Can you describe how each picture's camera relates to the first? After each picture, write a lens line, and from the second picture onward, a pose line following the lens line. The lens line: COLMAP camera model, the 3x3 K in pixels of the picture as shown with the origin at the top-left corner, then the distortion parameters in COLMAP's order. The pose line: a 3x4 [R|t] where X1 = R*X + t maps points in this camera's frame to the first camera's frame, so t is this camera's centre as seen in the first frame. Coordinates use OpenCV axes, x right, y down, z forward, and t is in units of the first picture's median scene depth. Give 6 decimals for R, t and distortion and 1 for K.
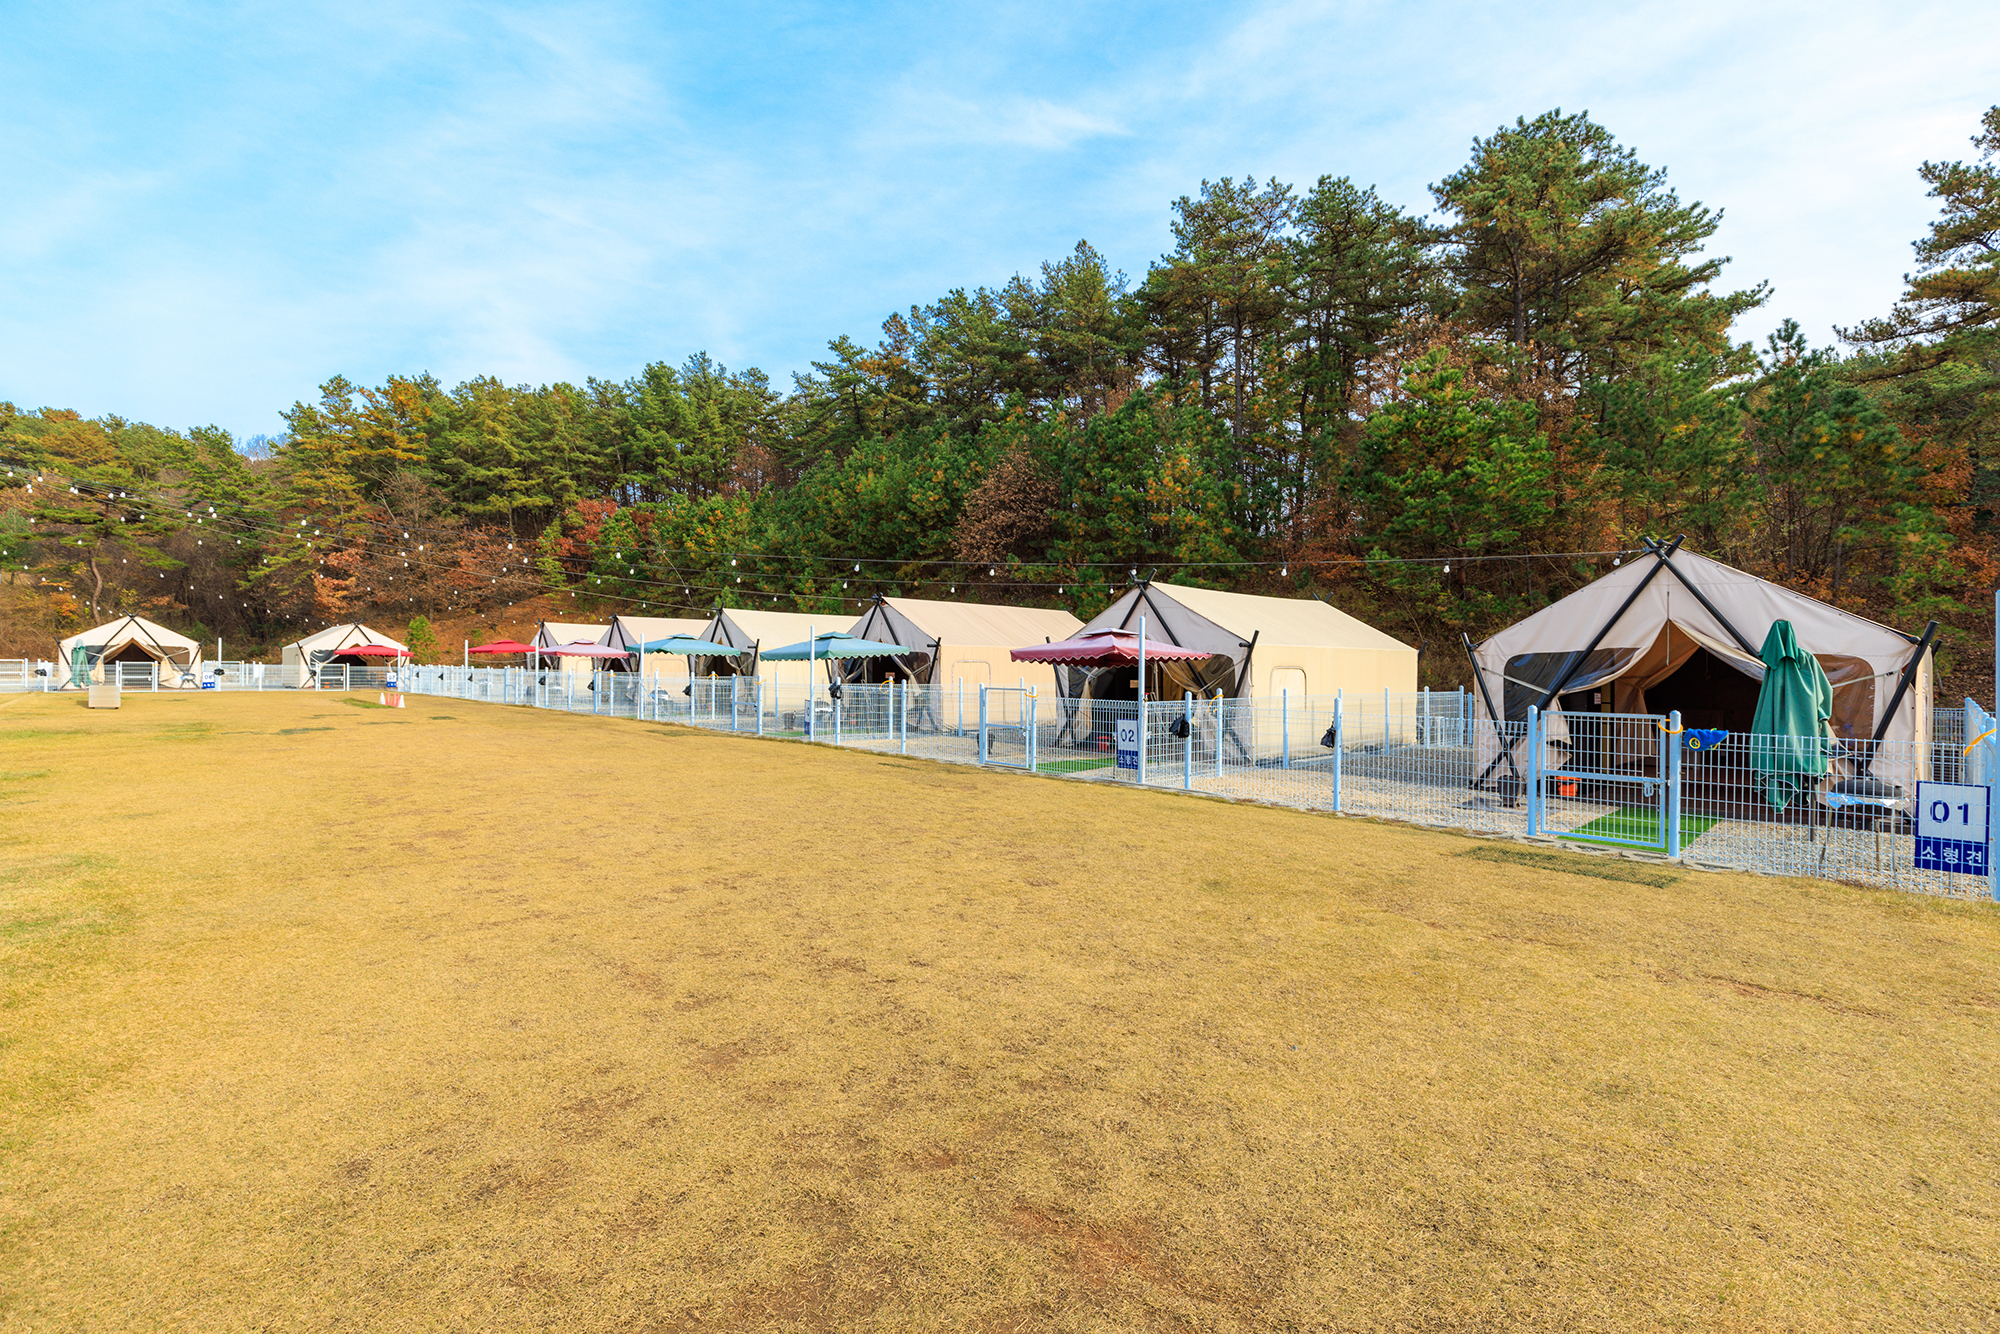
lens RADIAL K [[927.5, 0, 1000.2], [0, 927.5, 668.5], [0, 0, 1]] dist [-0.004304, 0.000387]
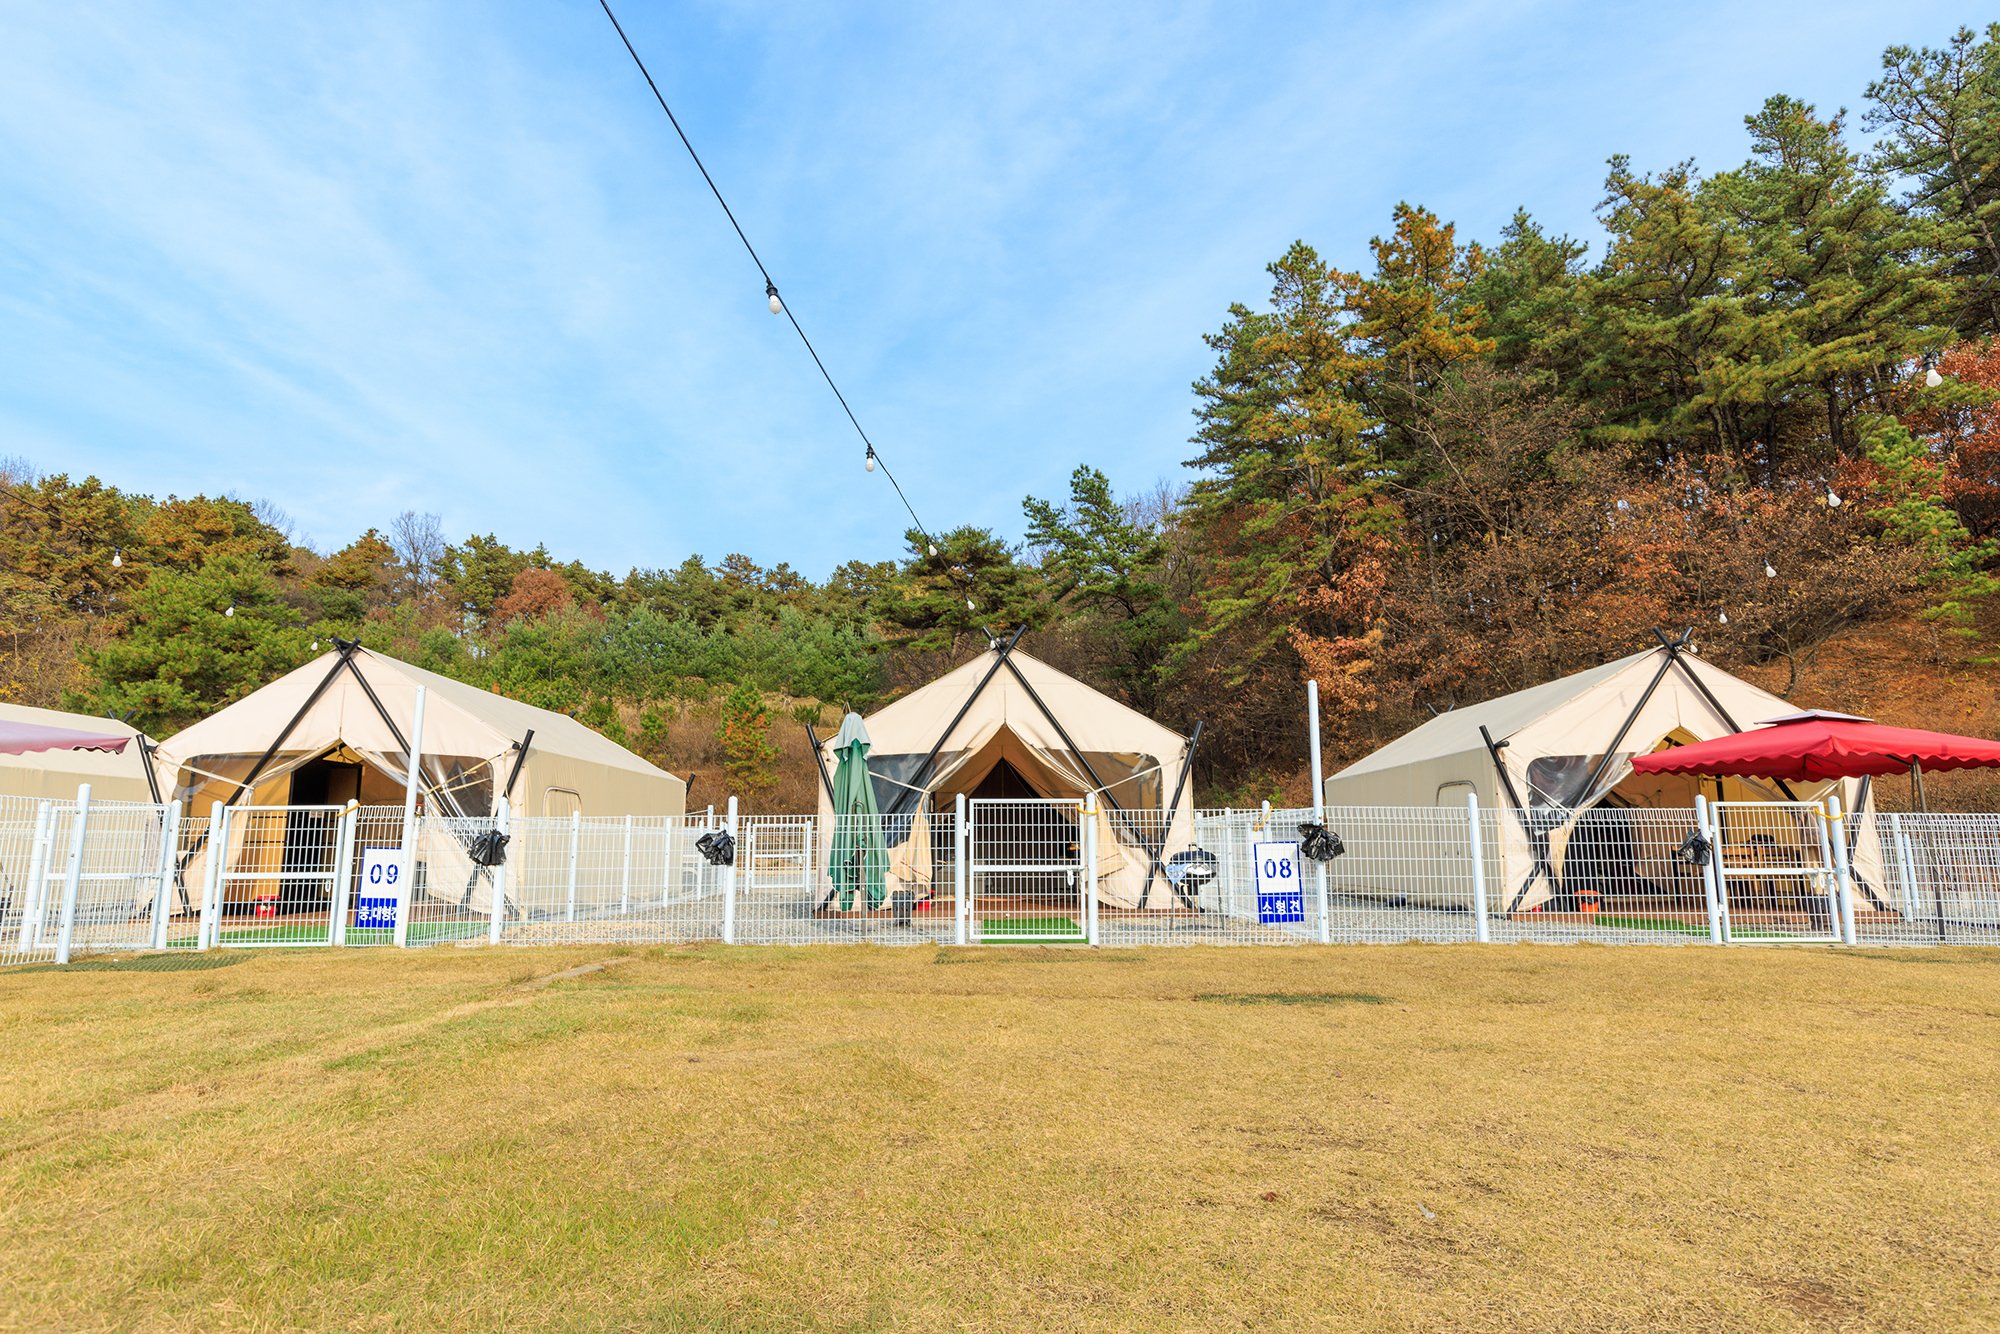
lens RADIAL K [[1144.1, 0, 992.1], [0, 1144.1, 660.6], [0, 0, 1]] dist [0.018084, -0.003419]
pose [[0.729590, -0.121749, -0.672960, -0.475938], [0.007831, 0.985449, -0.169794, 0.004385], [0.683840, 0.118610, 0.719927, 0.502163]]
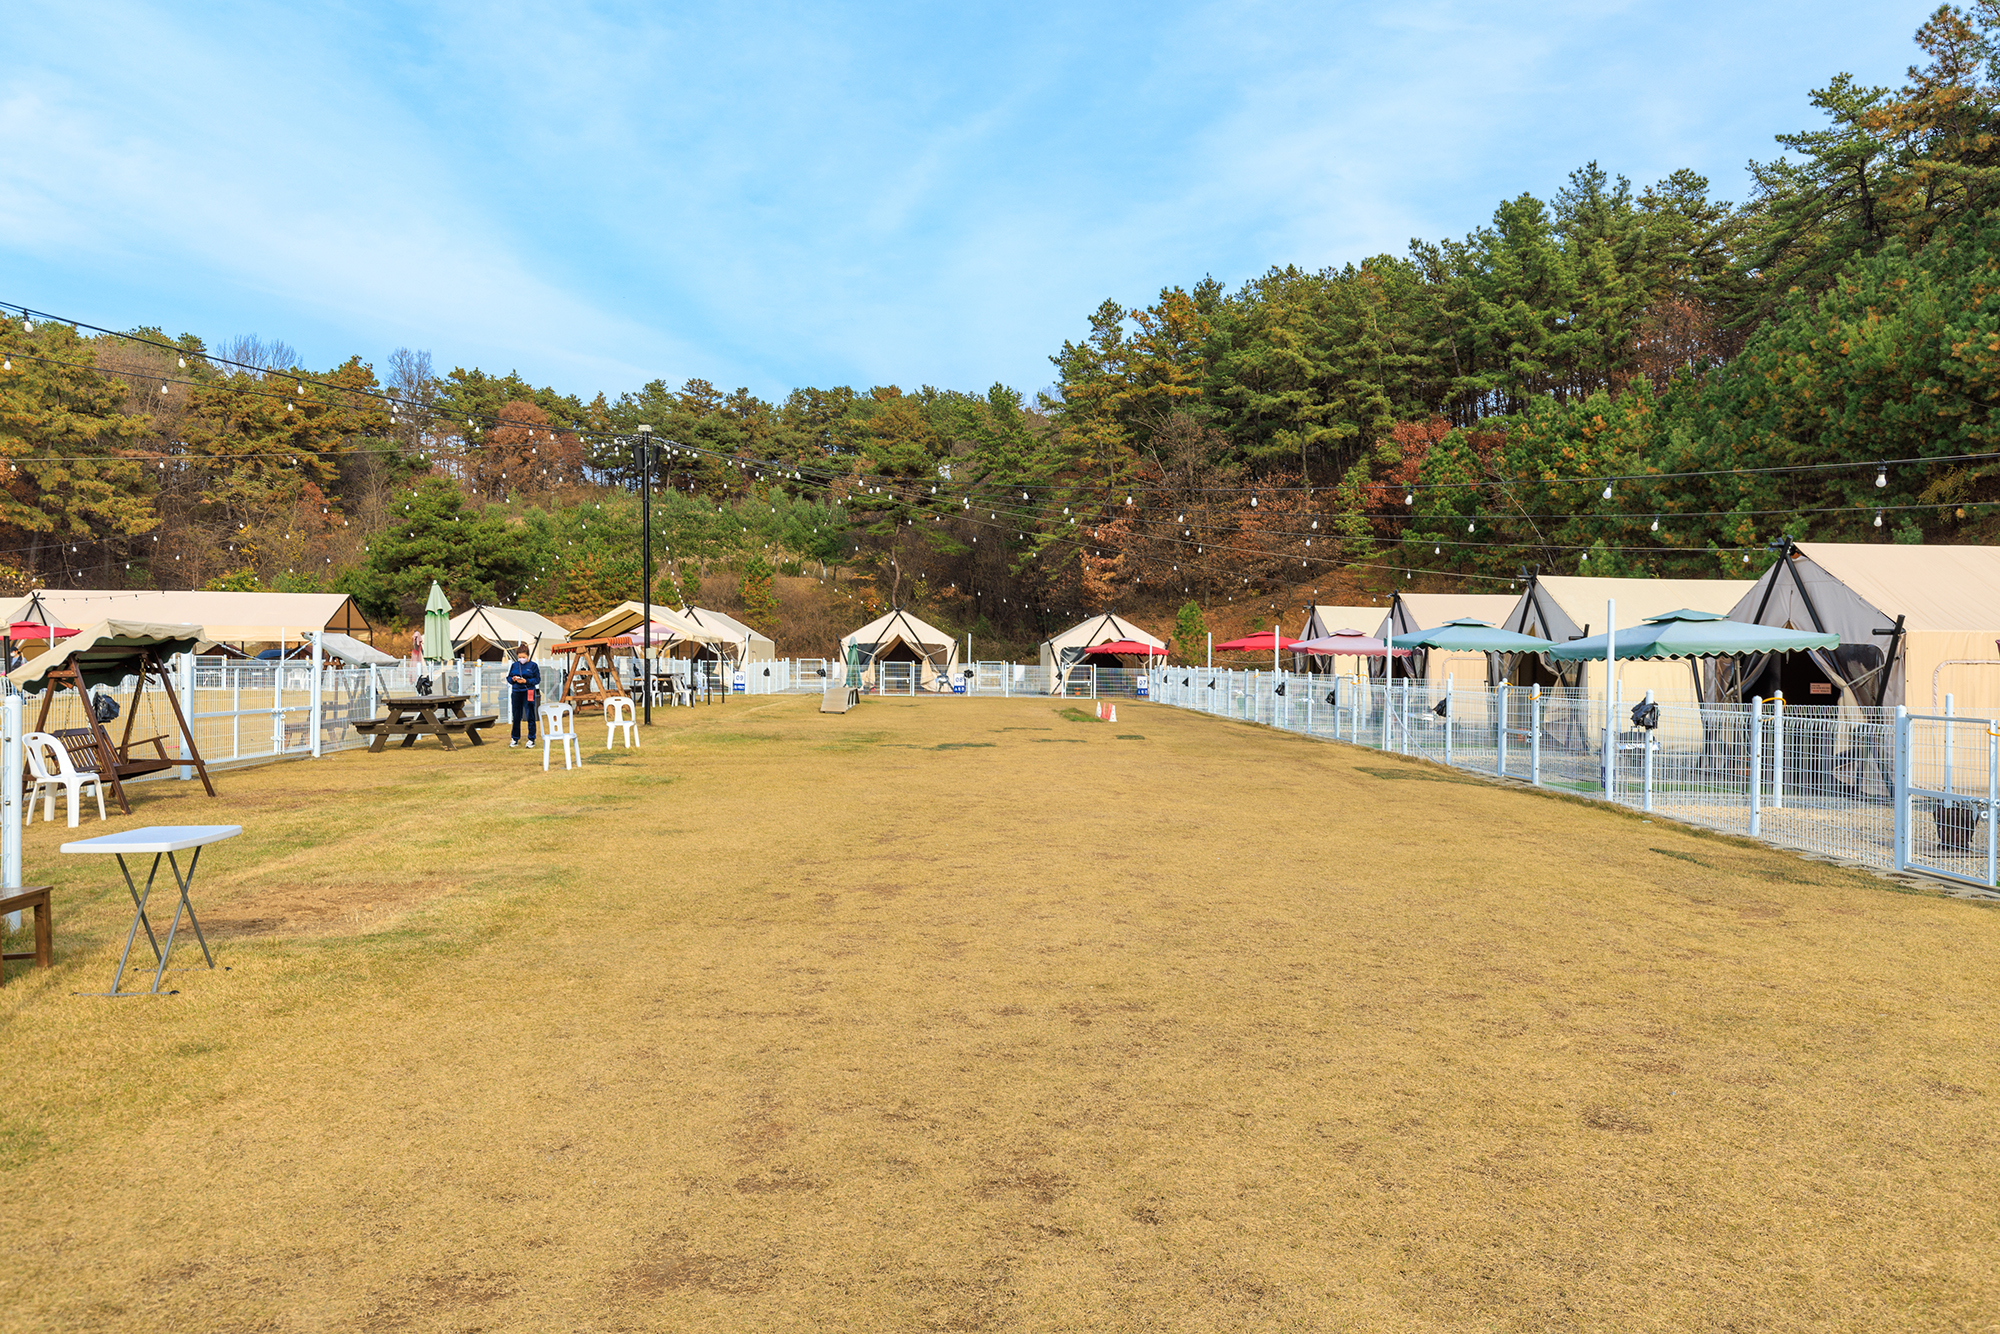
lens RADIAL K [[1435.8, 0, 988.4], [0, 1435.8, 662.7], [0, 0, 1]] dist [0.002696, -0.001276]
pose [[0.740835, 0.001641, -0.671685, 0.033715], [-0.006673, 0.999966, -0.004917, -0.000066], [0.671653, 0.008125, 0.740821, 0.025718]]
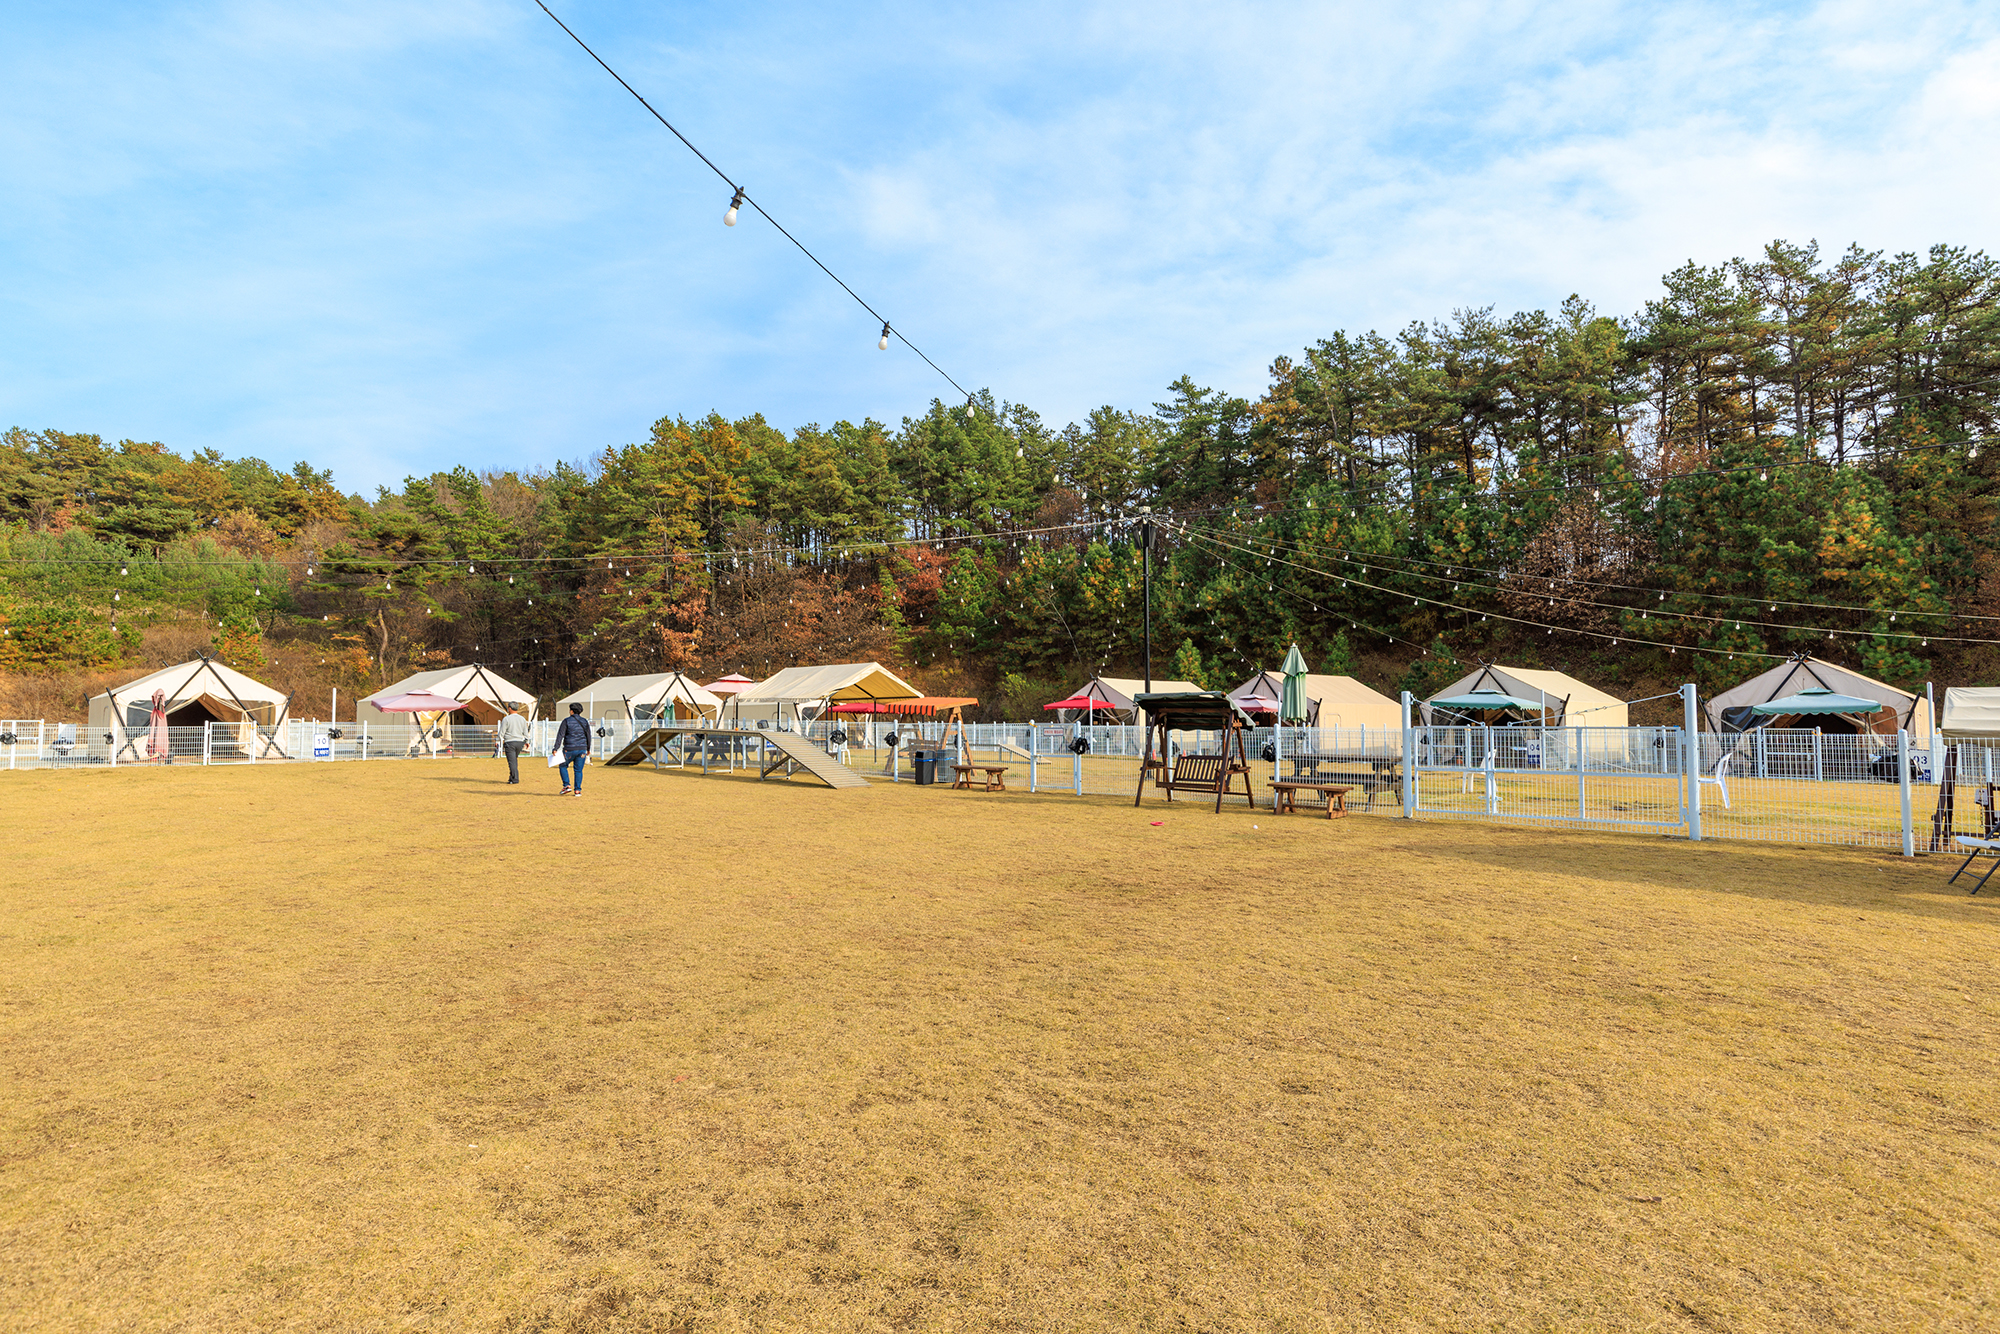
lens RADIAL K [[1069.0, 0, 995.1], [0, 1069.0, 663.0], [0, 0, 1]] dist [0.003479, 0.000176]
pose [[0.999789, -0.006072, 0.019607, -0.421463], [0.007167, 0.998390, -0.056274, -0.001330], [-0.019234, 0.056403, 0.998223, -0.089878]]
